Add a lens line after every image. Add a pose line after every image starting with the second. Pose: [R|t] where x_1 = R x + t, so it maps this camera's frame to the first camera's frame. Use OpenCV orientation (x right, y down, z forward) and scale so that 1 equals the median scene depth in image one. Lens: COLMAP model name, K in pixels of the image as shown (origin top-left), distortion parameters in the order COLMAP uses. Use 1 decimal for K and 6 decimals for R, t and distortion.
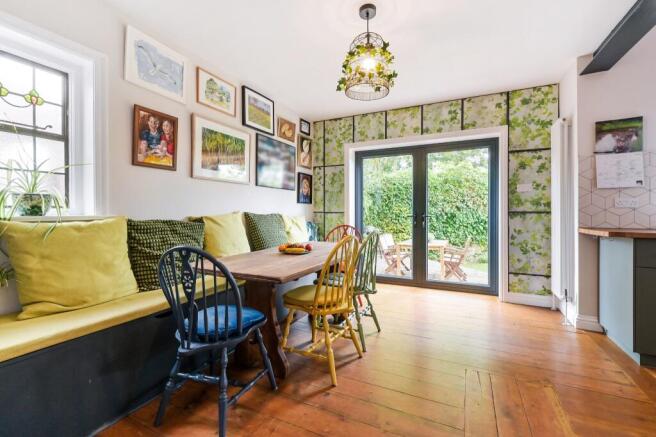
lens RADIAL K [[283.1, 0, 328.0], [0, 283.1, 218.5], [0, 0, 1]] dist [-0.001315, -0.000098]
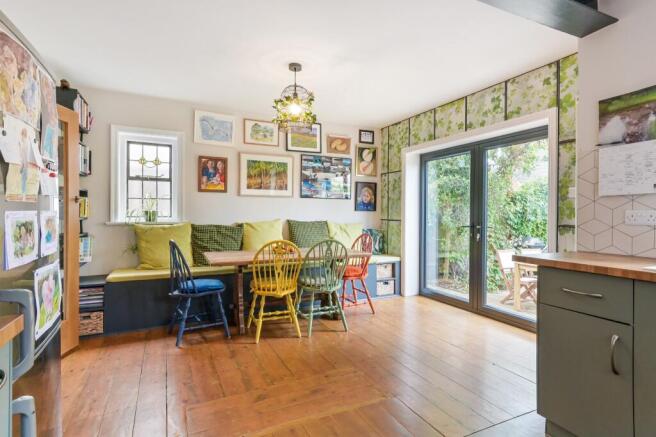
lens RADIAL K [[341.0, 0, 328.0], [0, 341.0, 218.5], [0, 0, 1]] dist [0.038590, 0.000027]
pose [[0.780455, 0.016231, -0.625001, 0.740420], [-0.021116, 0.999777, -0.000403, -0.028140], [0.624855, 0.013512, 0.780624, -0.067917]]
